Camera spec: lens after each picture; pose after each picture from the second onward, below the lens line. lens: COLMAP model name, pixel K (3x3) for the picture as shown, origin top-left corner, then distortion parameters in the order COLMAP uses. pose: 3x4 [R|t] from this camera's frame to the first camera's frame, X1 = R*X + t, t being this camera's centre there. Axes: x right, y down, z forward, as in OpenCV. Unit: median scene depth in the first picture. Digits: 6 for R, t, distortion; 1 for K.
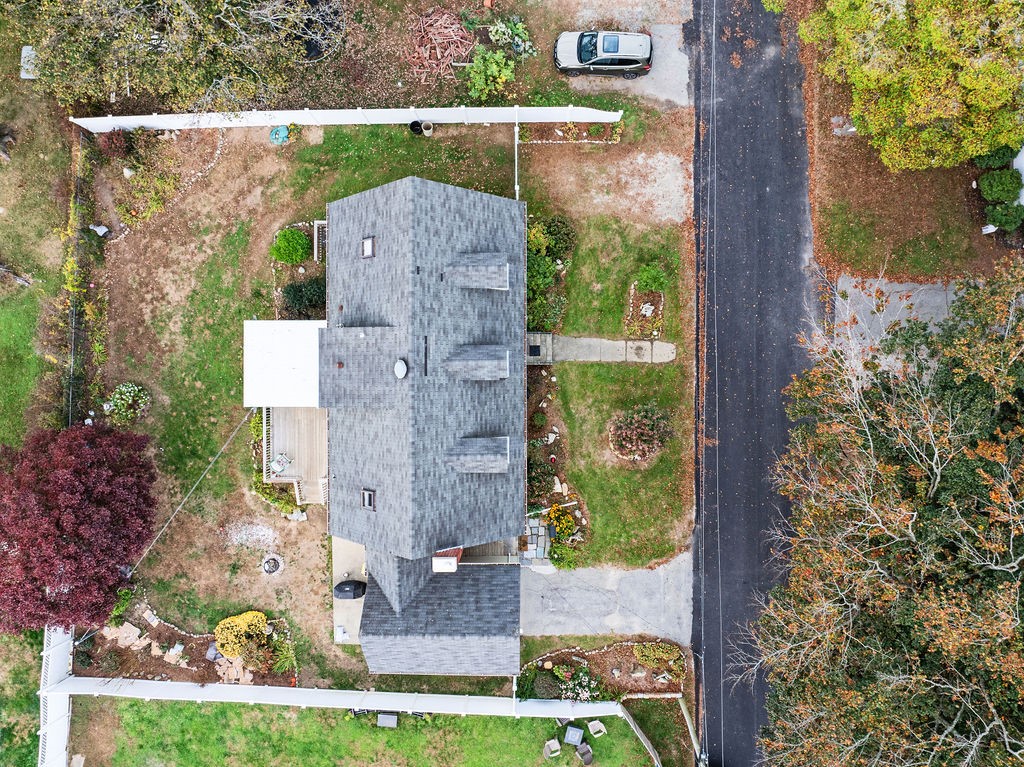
lens RADIAL K [[719.3, 0, 517.5], [0, 719.3, 379.1], [0, 0, 1]] dist [-0.044310, 0.008785]
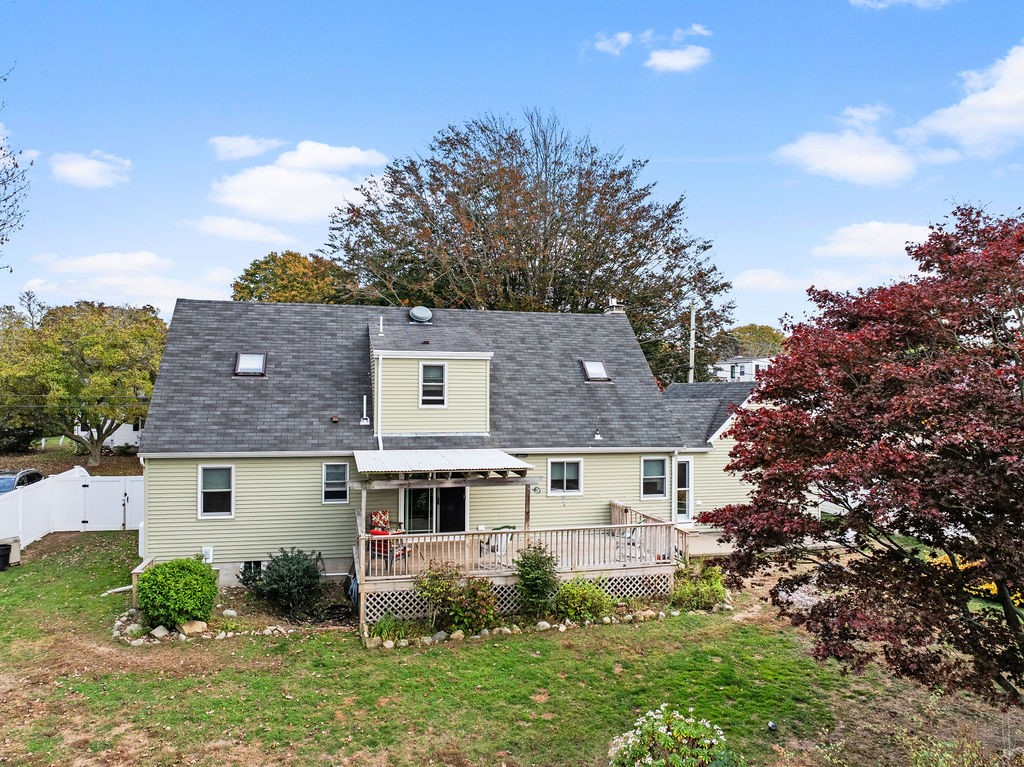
lens RADIAL K [[719.3, 0, 517.5], [0, 719.3, 379.1], [0, 0, 1]] dist [-0.044310, 0.008785]
pose [[-0.251908, 0.024982, 0.967429, -0.788771], [0.967748, 0.008858, 0.251763, -0.091595], [-0.002280, 0.999649, -0.026408, 0.867436]]
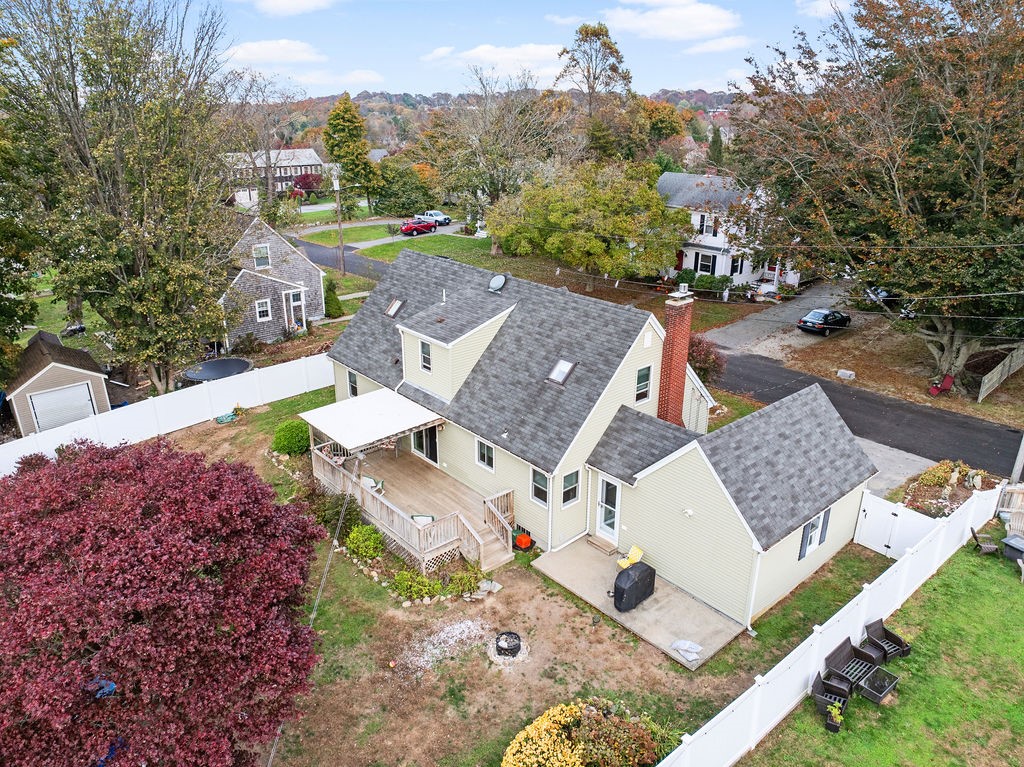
lens RADIAL K [[719.3, 0, 517.5], [0, 719.3, 379.1], [0, 0, 1]] dist [-0.044310, 0.008785]
pose [[0.752892, -0.220190, 0.620218, -0.633670], [0.658035, 0.269043, -0.703282, 0.596841], [-0.012010, 0.937621, 0.347453, 0.612014]]
